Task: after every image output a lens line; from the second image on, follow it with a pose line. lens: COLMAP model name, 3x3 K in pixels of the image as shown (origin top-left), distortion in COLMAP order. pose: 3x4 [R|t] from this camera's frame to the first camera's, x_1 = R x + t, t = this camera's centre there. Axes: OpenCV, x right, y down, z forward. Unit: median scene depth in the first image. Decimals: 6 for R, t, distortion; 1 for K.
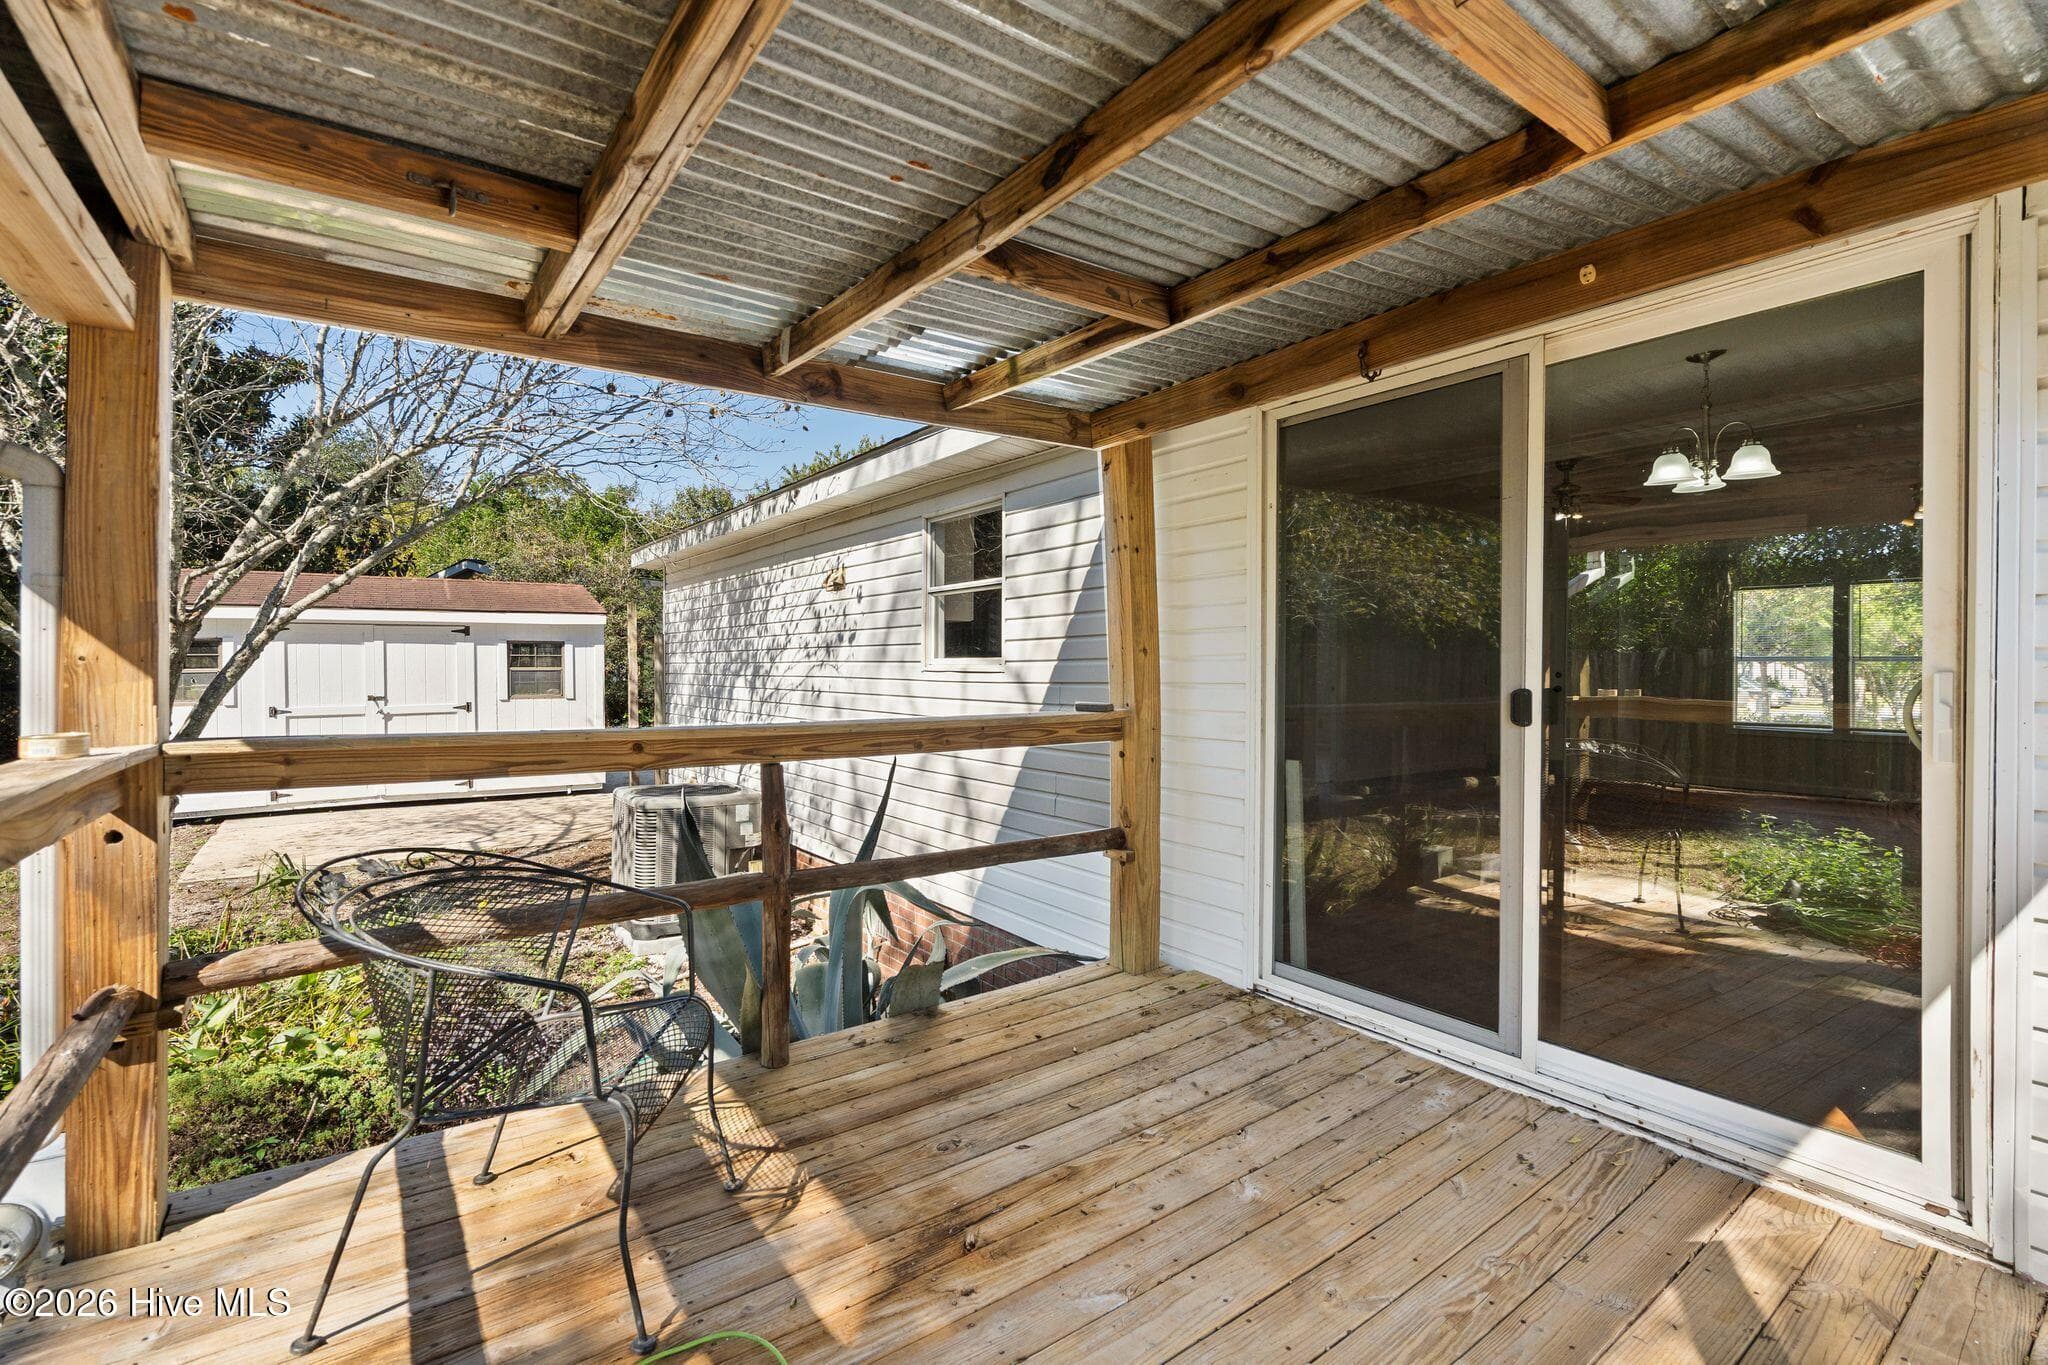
lens RADIAL K [[943.9, 0, 1024.4], [0, 943.9, 672.8], [0, 0, 1]] dist [-0.000307, 0.000099]
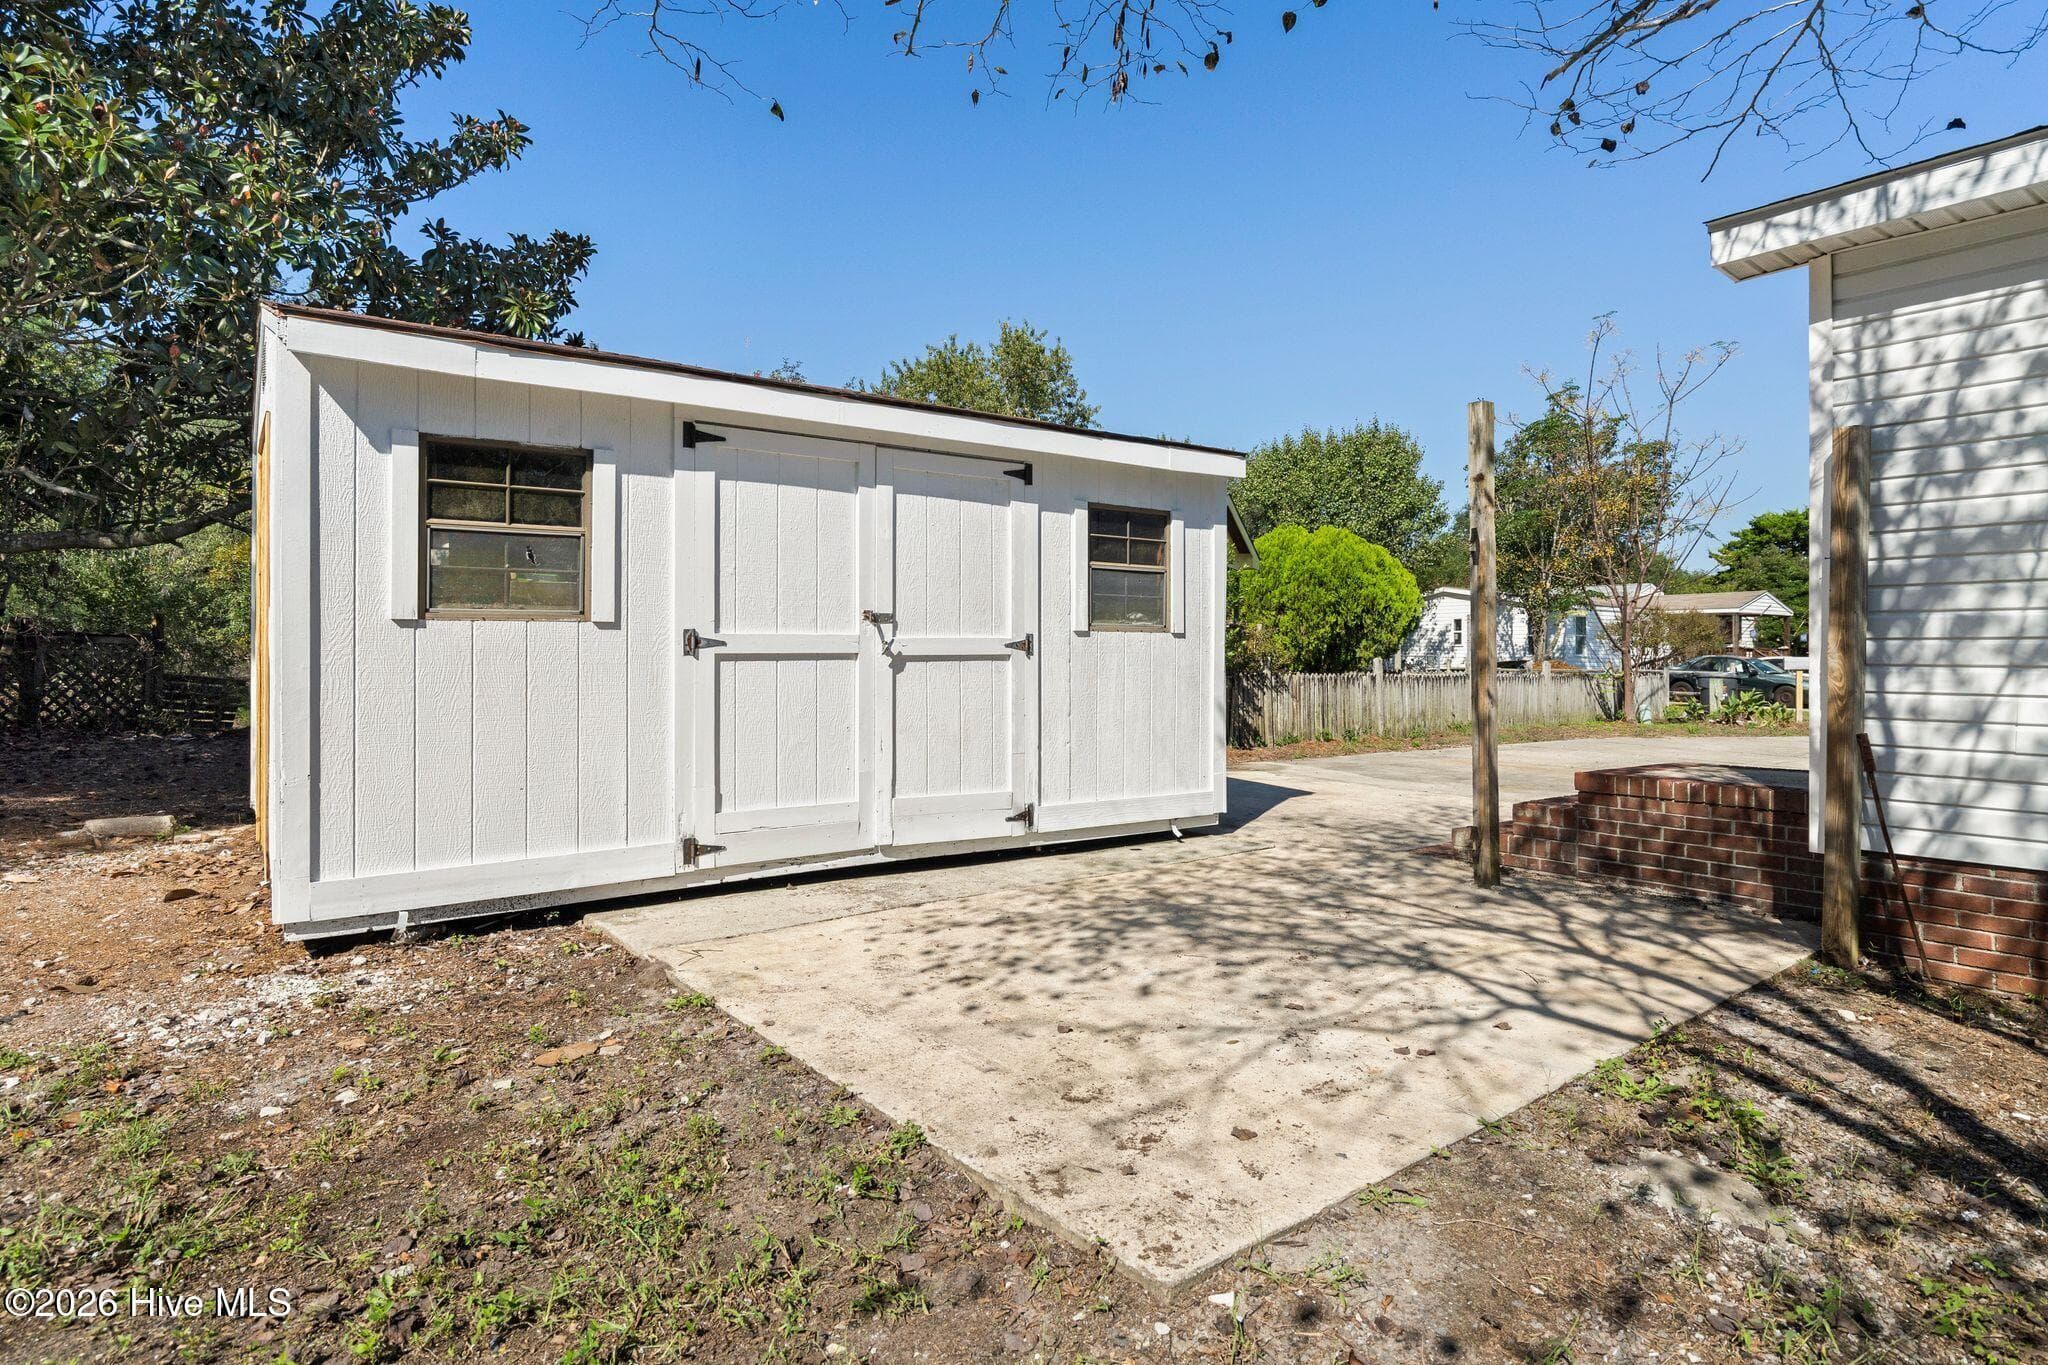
lens RADIAL K [[1171.6, 0, 1025.2], [0, 1171.6, 648.2], [0, 0, 1]] dist [0.040867, -0.000284]
pose [[0.999945, 0.006803, -0.007932, -0.798504], [-0.006908, 0.999887, -0.013318, 0.061249], [0.007840, 0.013372, 0.999880, 0.613171]]
